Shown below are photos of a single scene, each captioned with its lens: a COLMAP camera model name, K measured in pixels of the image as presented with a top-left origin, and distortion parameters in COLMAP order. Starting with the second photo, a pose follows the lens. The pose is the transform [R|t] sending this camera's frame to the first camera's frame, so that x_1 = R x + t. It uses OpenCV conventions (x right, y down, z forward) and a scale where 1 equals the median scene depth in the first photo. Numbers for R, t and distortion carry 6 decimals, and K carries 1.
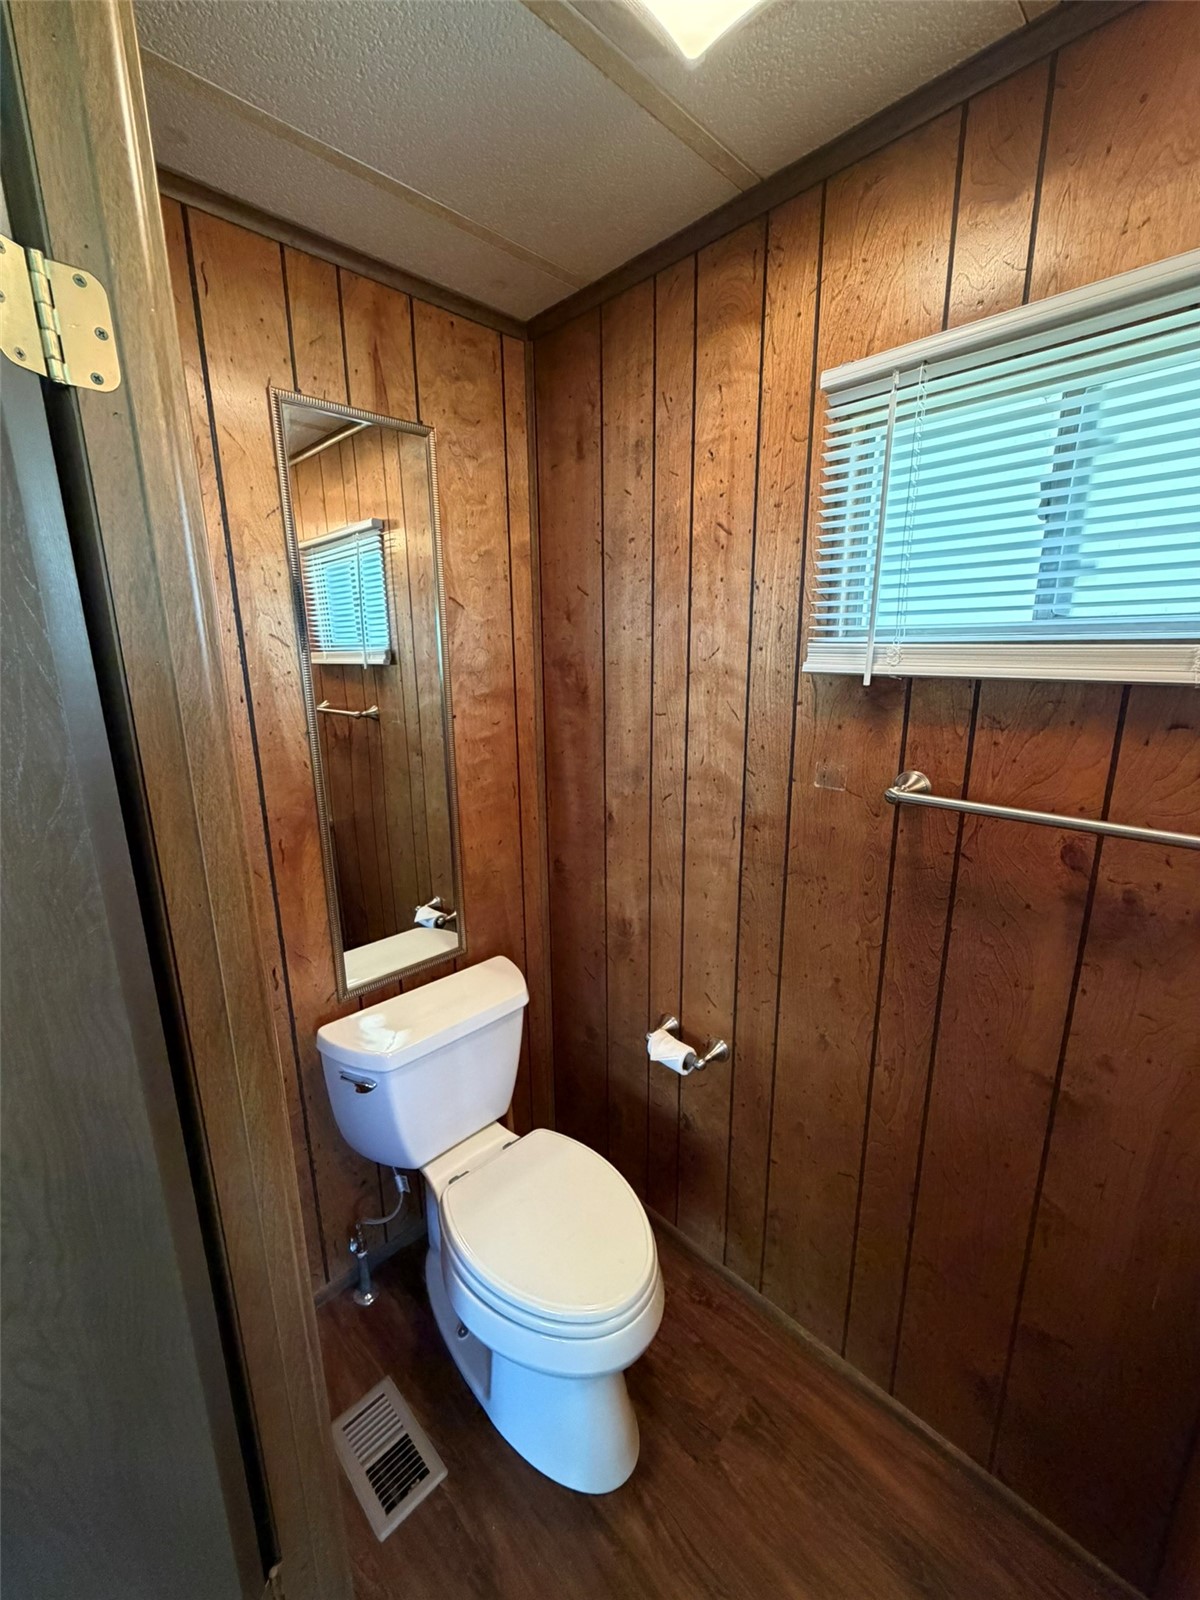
lens RADIAL K [[638.6, 0, 610.0], [0, 638.6, 804.7], [0, 0, 1]] dist [0.000447, -0.000289]
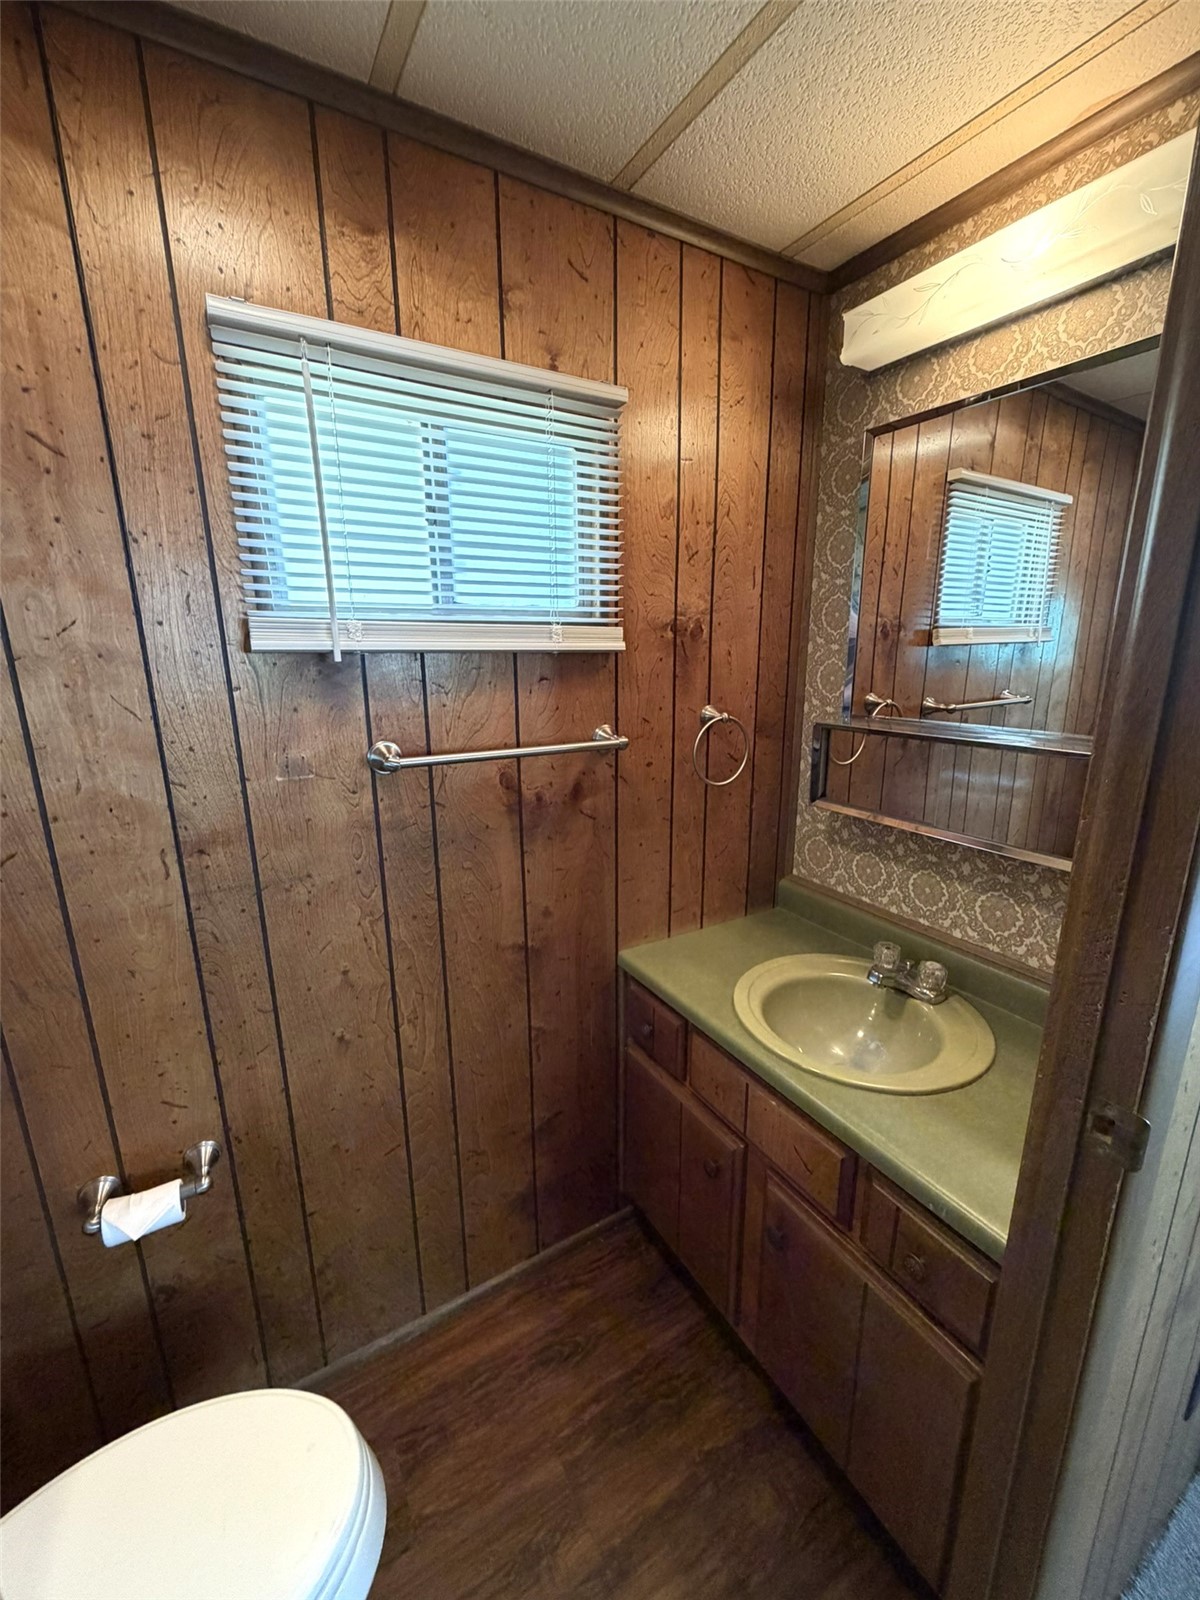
lens RADIAL K [[638.6, 0, 607.2], [0, 638.6, 791.0], [0, 0, 1]] dist [0.000447, -0.000289]
pose [[0.249816, -0.219847, 0.943005, -0.426372], [0.229718, 0.959537, 0.162846, -0.056884], [-0.940649, 0.175944, 0.290211, 0.334051]]
